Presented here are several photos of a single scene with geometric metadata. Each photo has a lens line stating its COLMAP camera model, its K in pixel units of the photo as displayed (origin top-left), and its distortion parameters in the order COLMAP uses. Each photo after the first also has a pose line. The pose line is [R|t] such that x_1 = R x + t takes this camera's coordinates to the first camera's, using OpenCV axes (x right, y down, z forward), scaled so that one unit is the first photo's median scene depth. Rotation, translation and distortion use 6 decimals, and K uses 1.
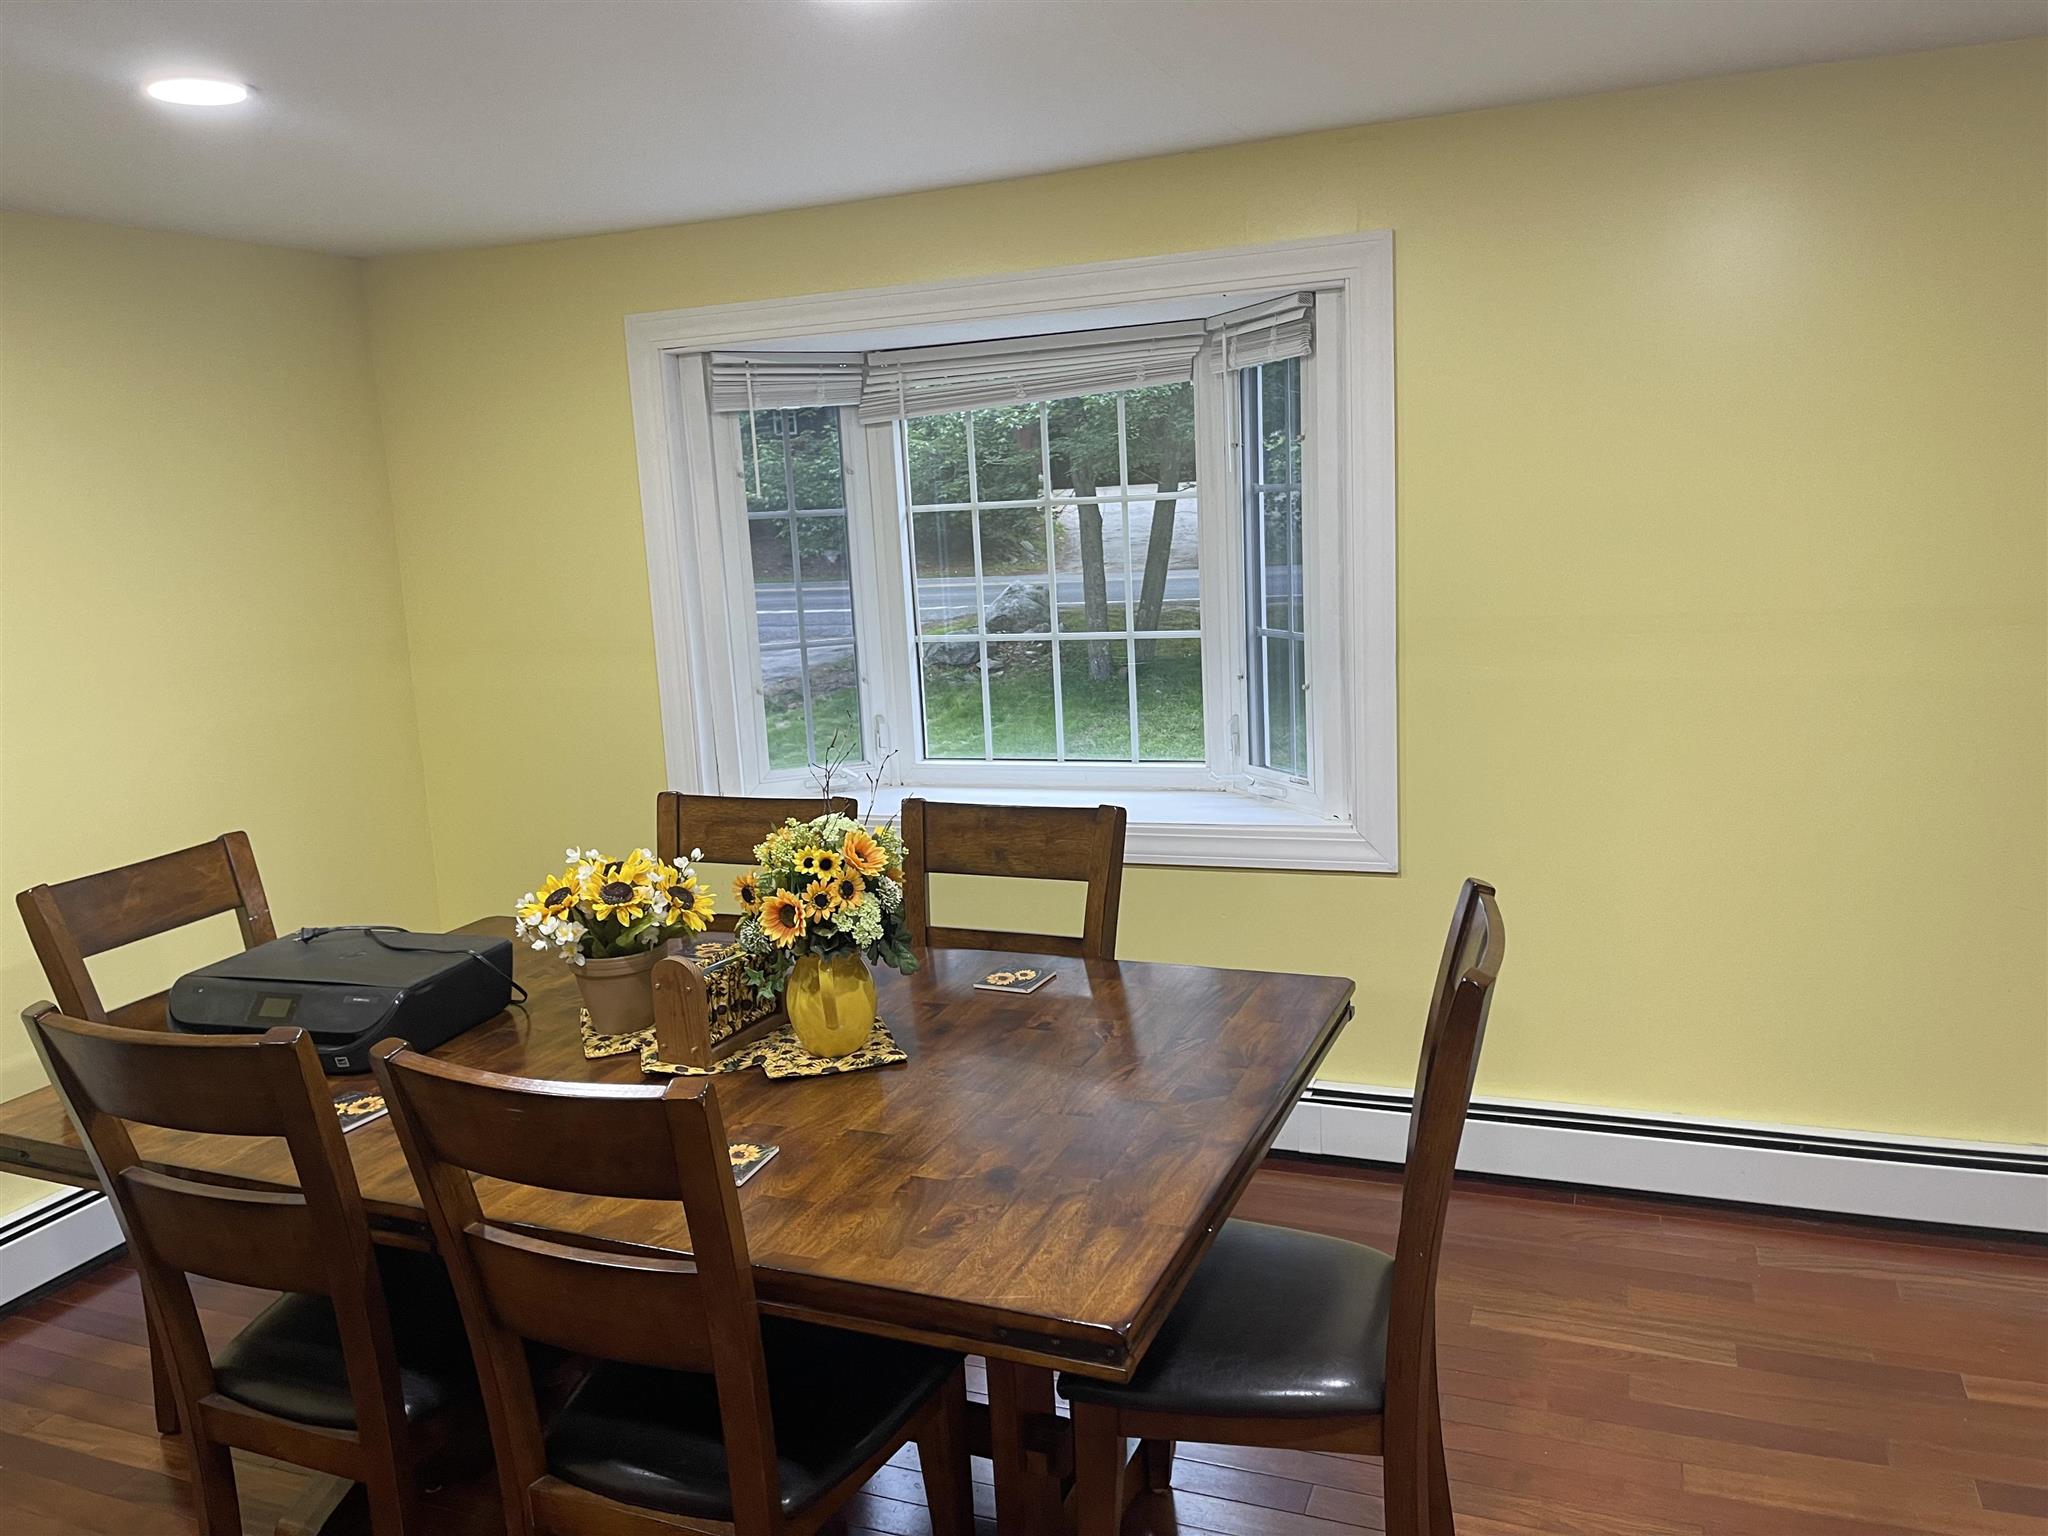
lens RADIAL K [[1563.5, 0, 1028.9], [0, 1563.5, 767.5], [0, 0, 1]] dist [0.074272, -0.085078]
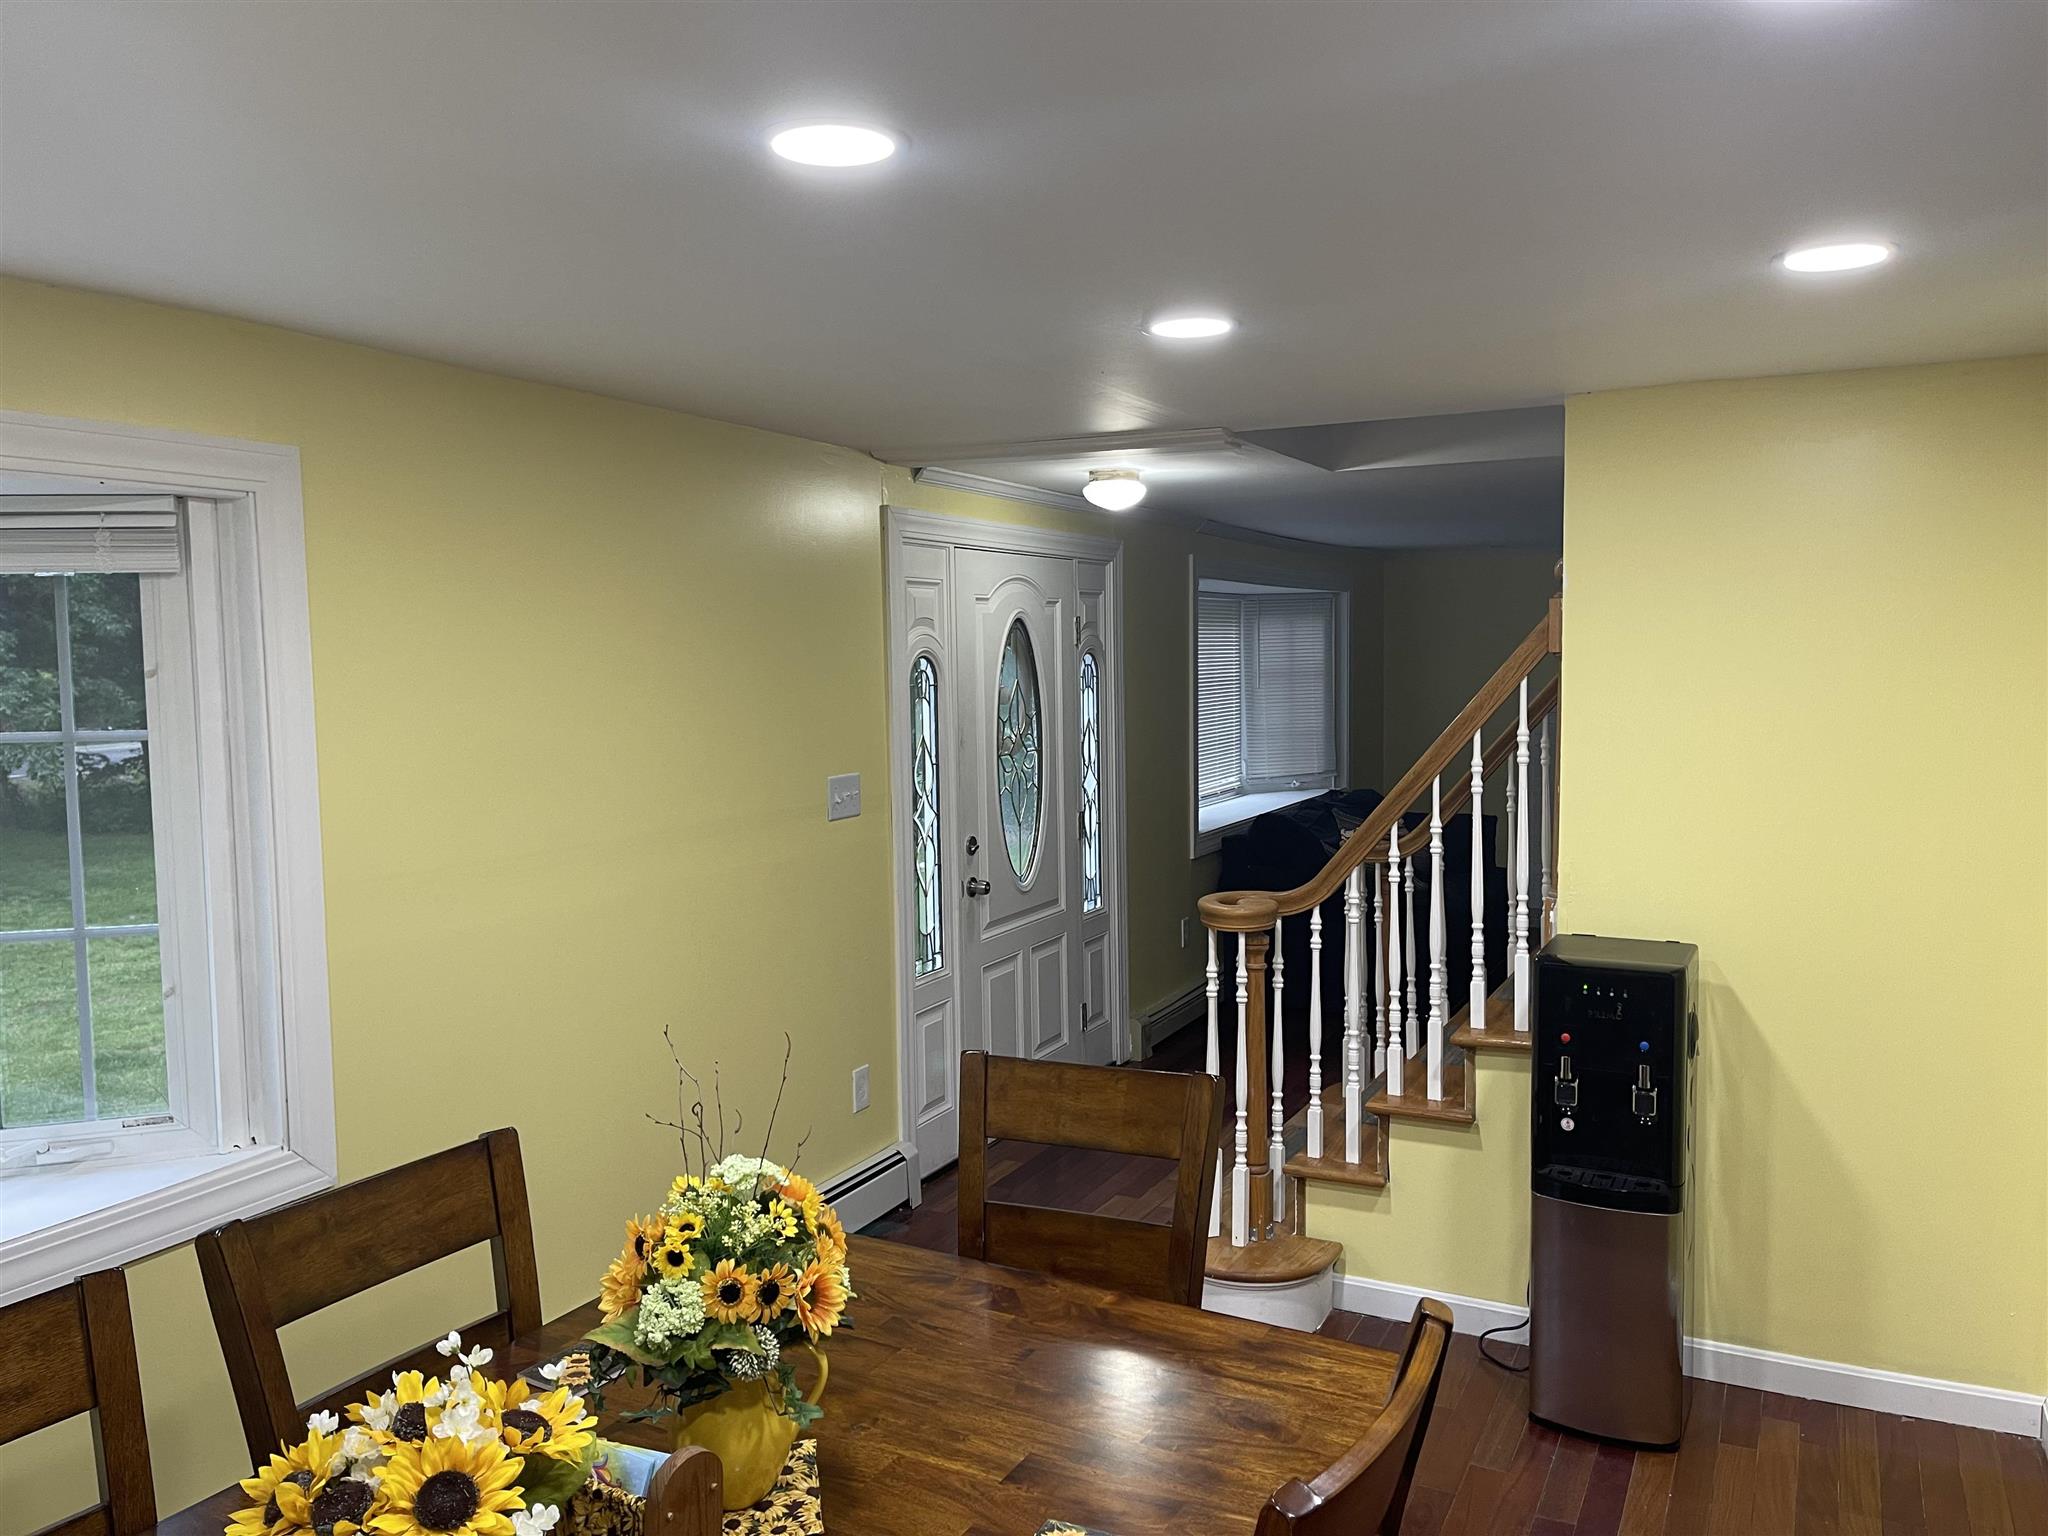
lens RADIAL K [[1563.5, 0, 1028.9], [0, 1563.5, 767.5], [0, 0, 1]] dist [0.074272, -0.085078]
pose [[0.046695, -0.015404, 0.998790, -0.611715], [0.182208, 0.983238, 0.006645, -0.093526], [-0.982151, 0.181677, 0.048718, 0.564386]]
